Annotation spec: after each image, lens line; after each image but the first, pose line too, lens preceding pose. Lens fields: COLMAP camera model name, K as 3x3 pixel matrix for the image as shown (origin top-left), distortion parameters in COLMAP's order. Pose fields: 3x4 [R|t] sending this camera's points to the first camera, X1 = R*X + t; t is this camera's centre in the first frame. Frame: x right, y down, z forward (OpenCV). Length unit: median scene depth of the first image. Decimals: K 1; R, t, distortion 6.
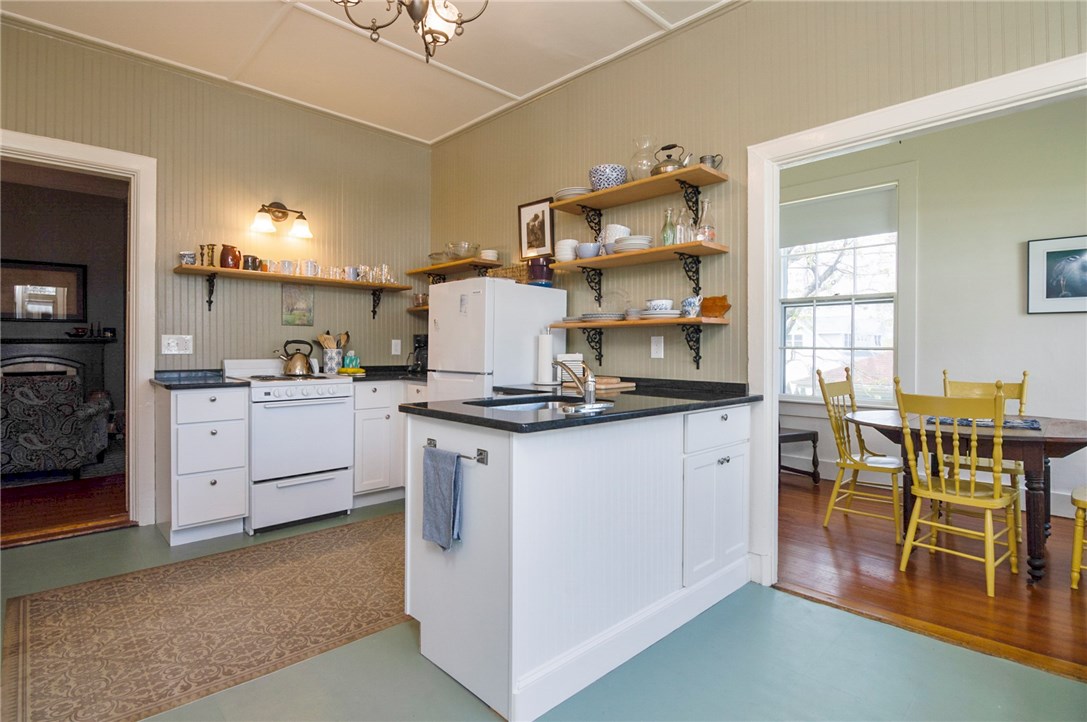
lens RADIAL K [[541.4, 0, 540.3], [0, 541.4, 346.9], [0, 0, 1]] dist [-0.000737, -0.000109]
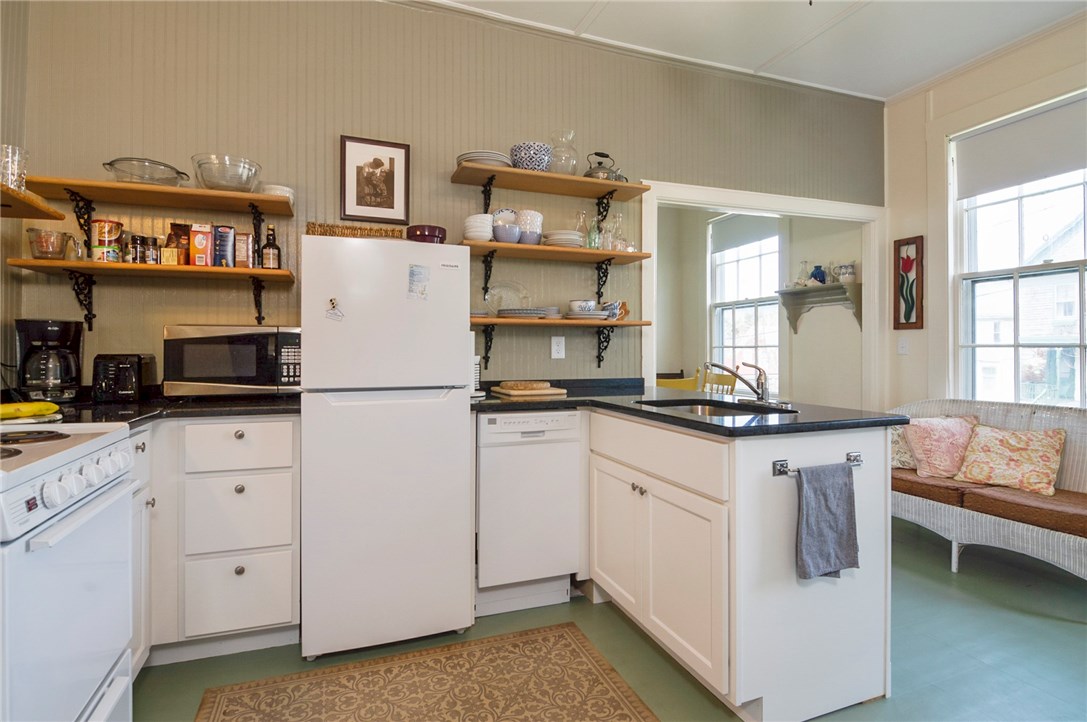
lens RADIAL K [[541.4, 0, 540.3], [0, 541.4, 346.9], [0, 0, 1]] dist [-0.000737, -0.000109]
pose [[0.379098, -0.002057, 0.925354, -0.669885], [0.003228, 0.999994, 0.000900, -0.001250], [-0.925351, 0.002646, 0.379103, 0.624426]]
